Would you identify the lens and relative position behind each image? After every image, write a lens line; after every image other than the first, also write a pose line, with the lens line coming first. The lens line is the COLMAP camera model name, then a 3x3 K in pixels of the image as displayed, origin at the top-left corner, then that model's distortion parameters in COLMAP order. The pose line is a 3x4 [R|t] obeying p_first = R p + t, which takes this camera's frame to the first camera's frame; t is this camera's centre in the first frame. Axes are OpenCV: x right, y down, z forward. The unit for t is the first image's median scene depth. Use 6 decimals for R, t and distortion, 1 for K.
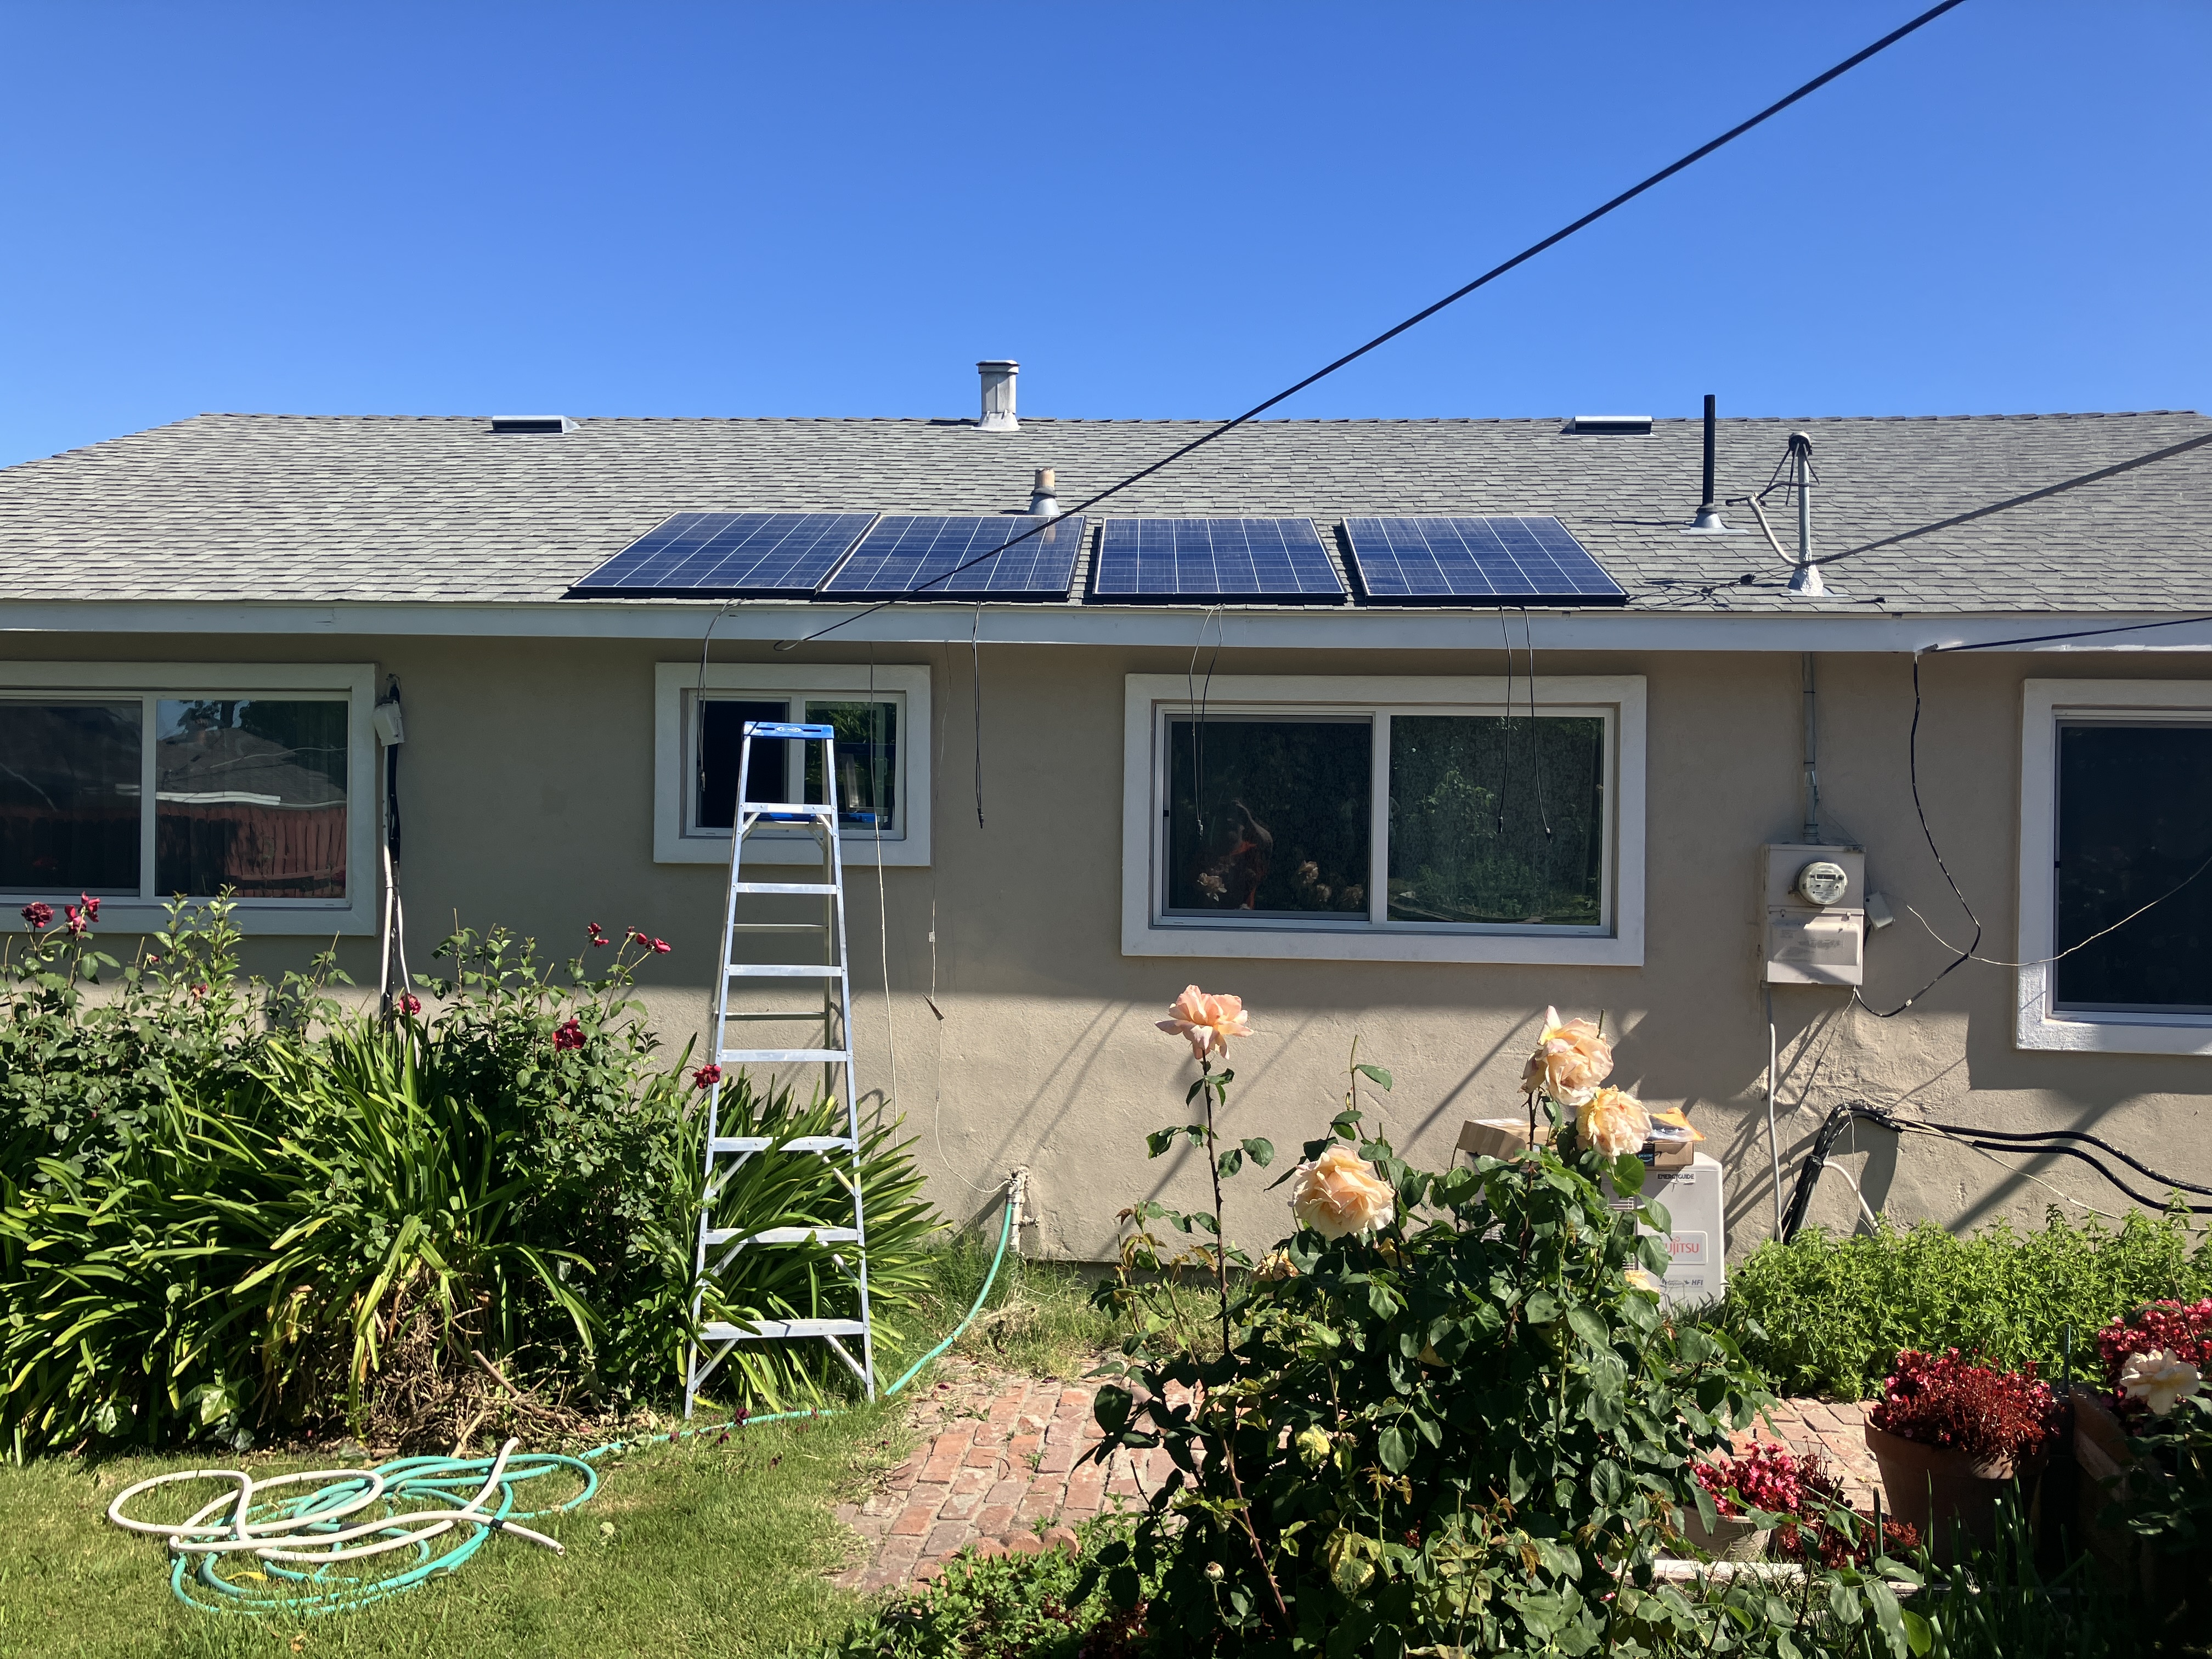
lens RADIAL K [[1815.0, 0, 1106.0], [0, 1815.0, 829.5], [0, 0, 1]] dist [0.006229, 0.000279]
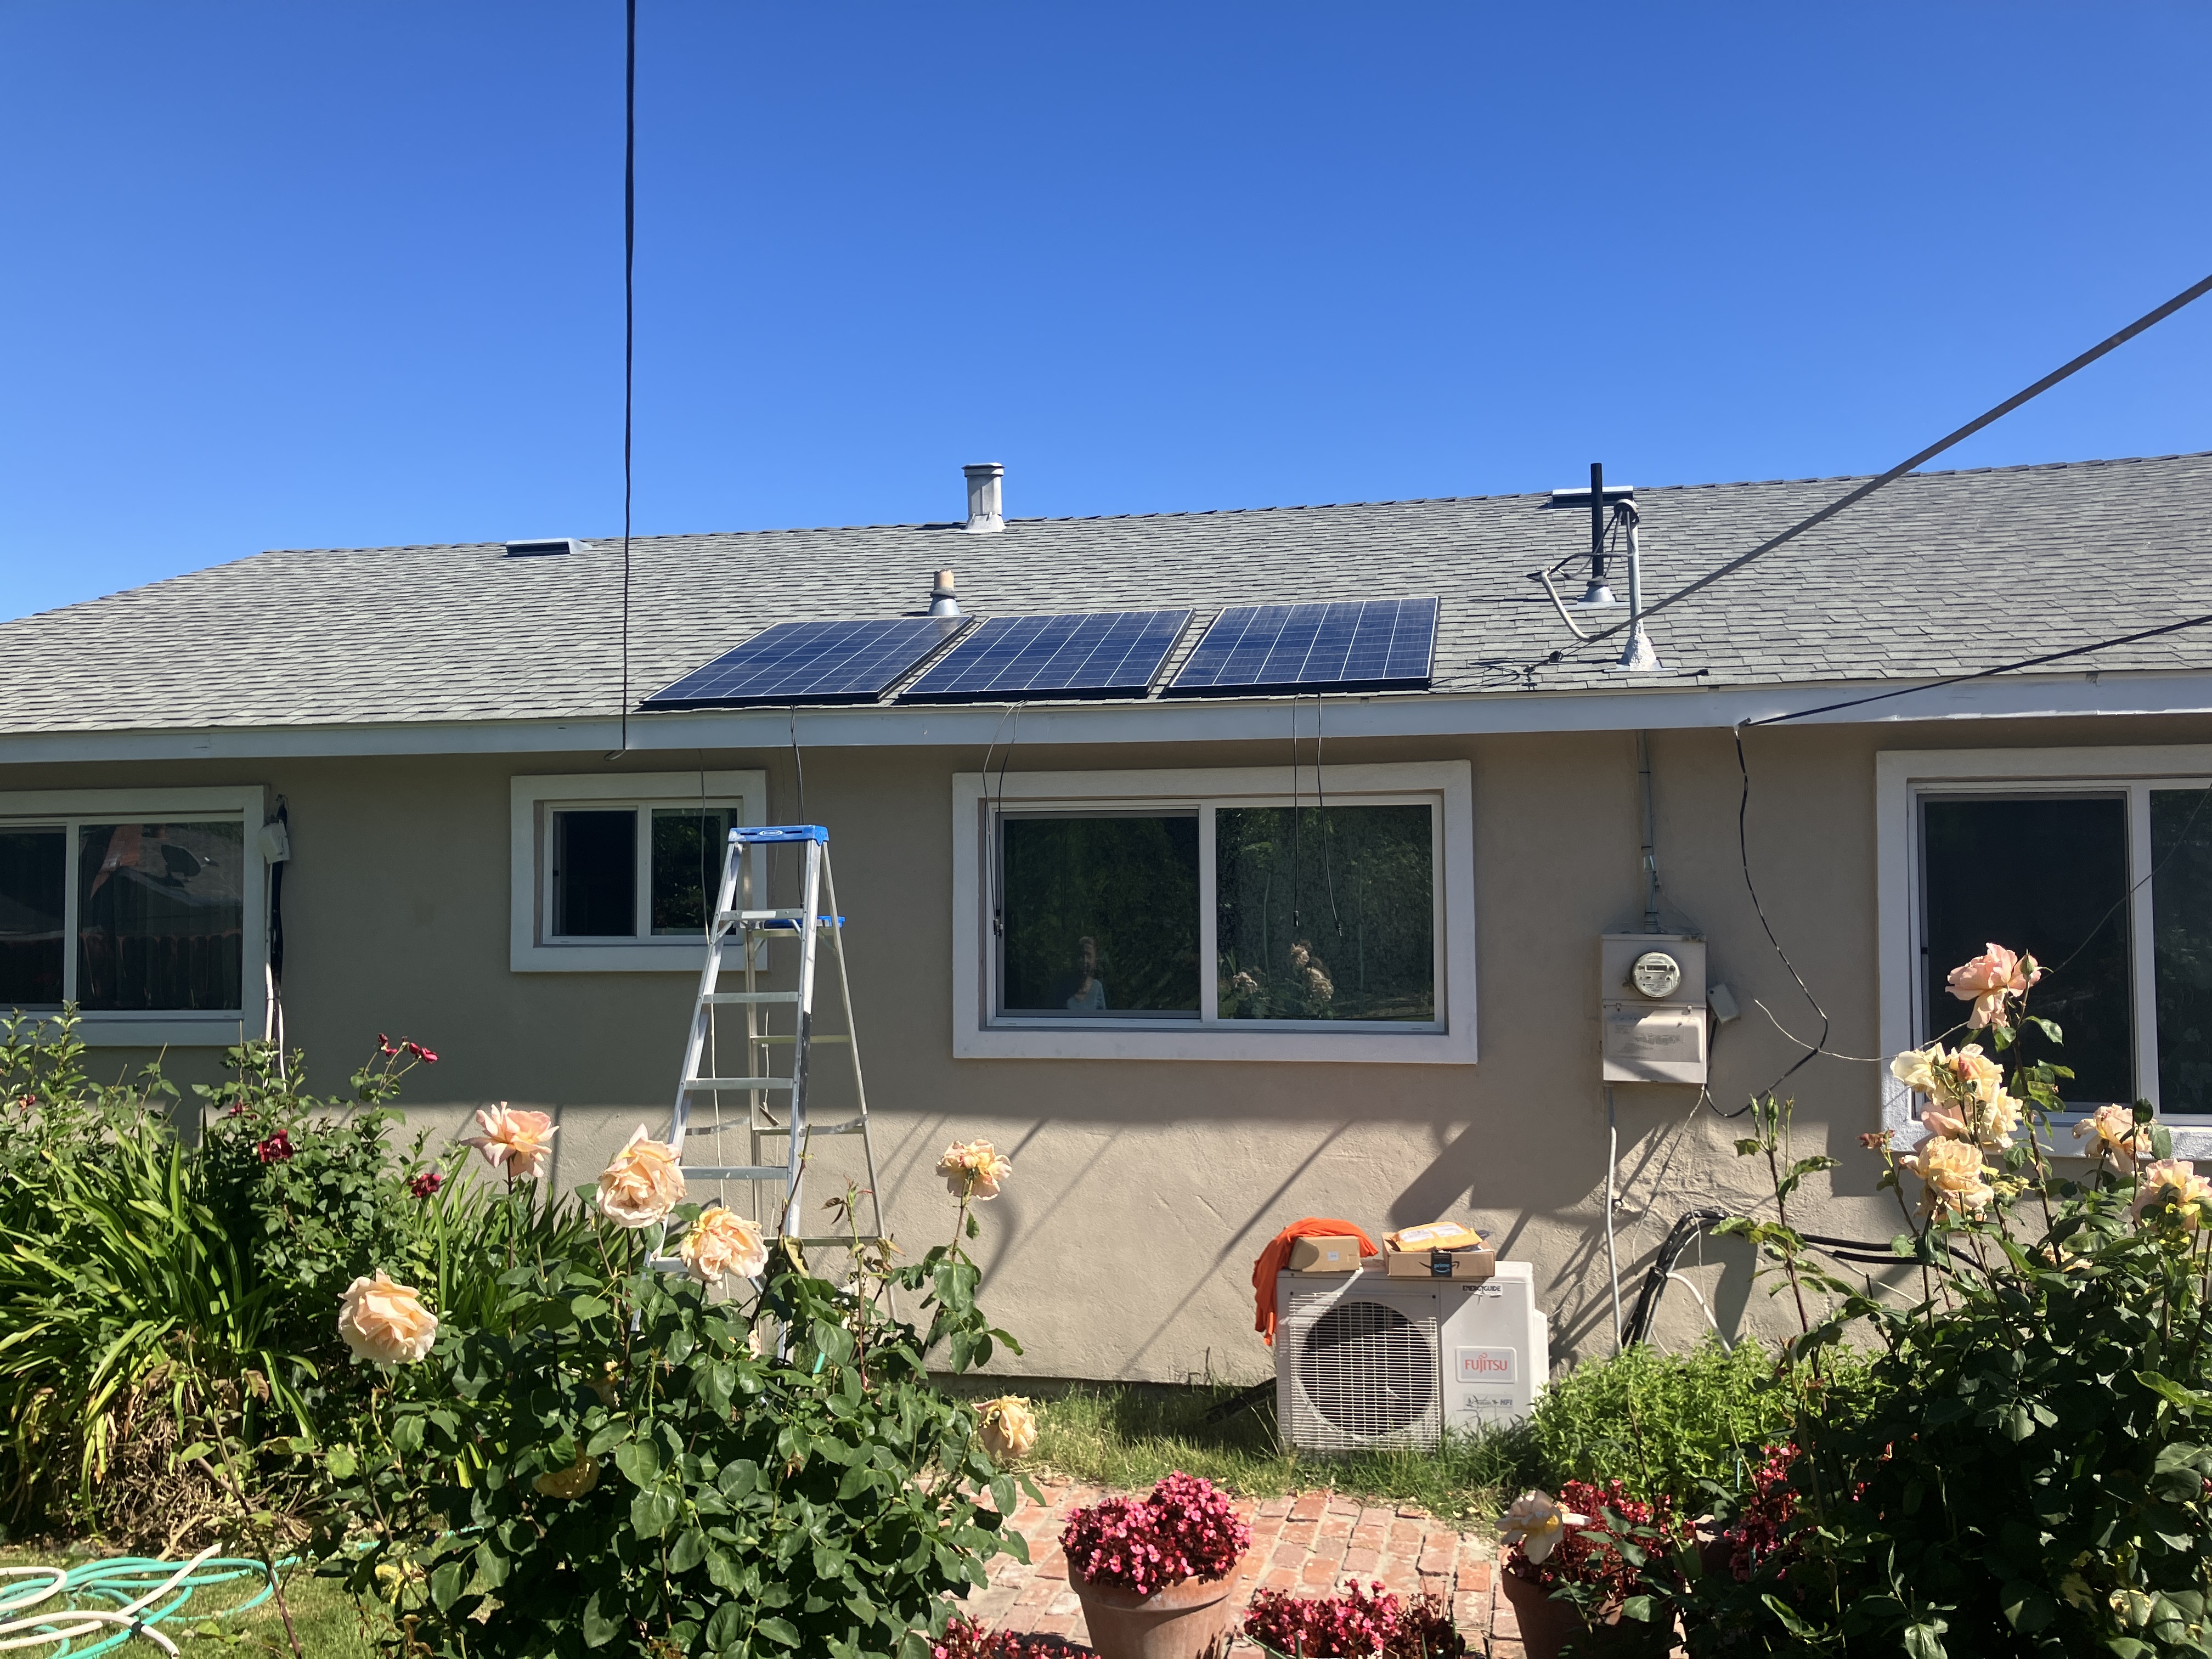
lens RADIAL K [[1829.1, 0, 1124.5], [0, 1829.1, 843.6], [0, 0, 1]] dist [0.003542, -0.000417]
pose [[0.991045, -0.024888, -0.131192, 0.245868], [0.019258, 0.998845, -0.044016, -0.001669], [0.132136, 0.041096, 0.990379, 0.022868]]
